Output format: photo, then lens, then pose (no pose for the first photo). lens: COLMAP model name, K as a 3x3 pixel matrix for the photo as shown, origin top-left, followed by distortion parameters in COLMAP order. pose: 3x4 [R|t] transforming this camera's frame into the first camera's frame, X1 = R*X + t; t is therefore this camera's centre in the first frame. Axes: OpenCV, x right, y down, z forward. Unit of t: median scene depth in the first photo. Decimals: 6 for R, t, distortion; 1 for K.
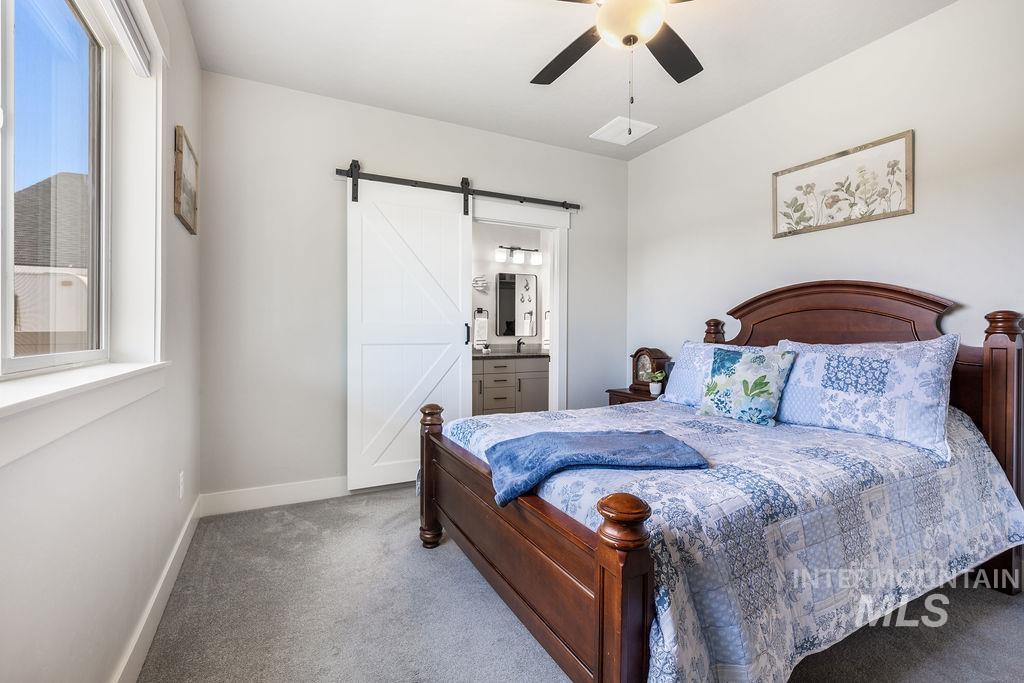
lens RADIAL K [[463.8, 0, 512.0], [0, 463.8, 341.5], [0, 0, 1]] dist [0.002015, -0.000177]
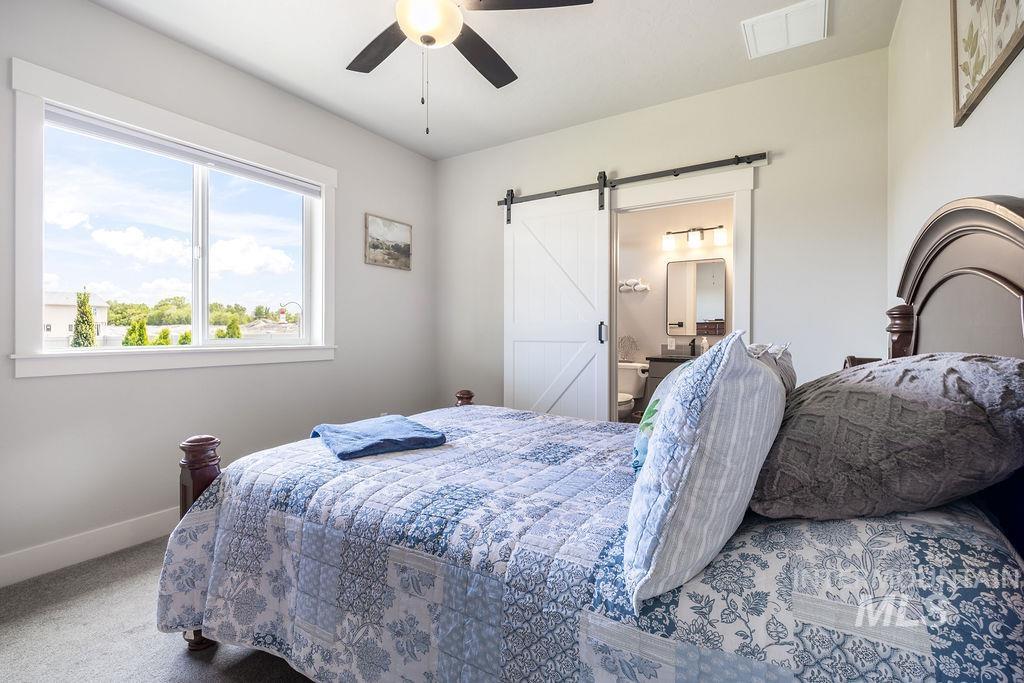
lens RADIAL K [[463.8, 0, 512.0], [0, 463.8, 341.5], [0, 0, 1]] dist [0.002015, -0.000177]
pose [[0.510921, 0.020868, -0.859374, 0.727159], [-0.017215, 0.999753, 0.014042, -0.006981], [0.859455, 0.007620, 0.511154, 0.382984]]
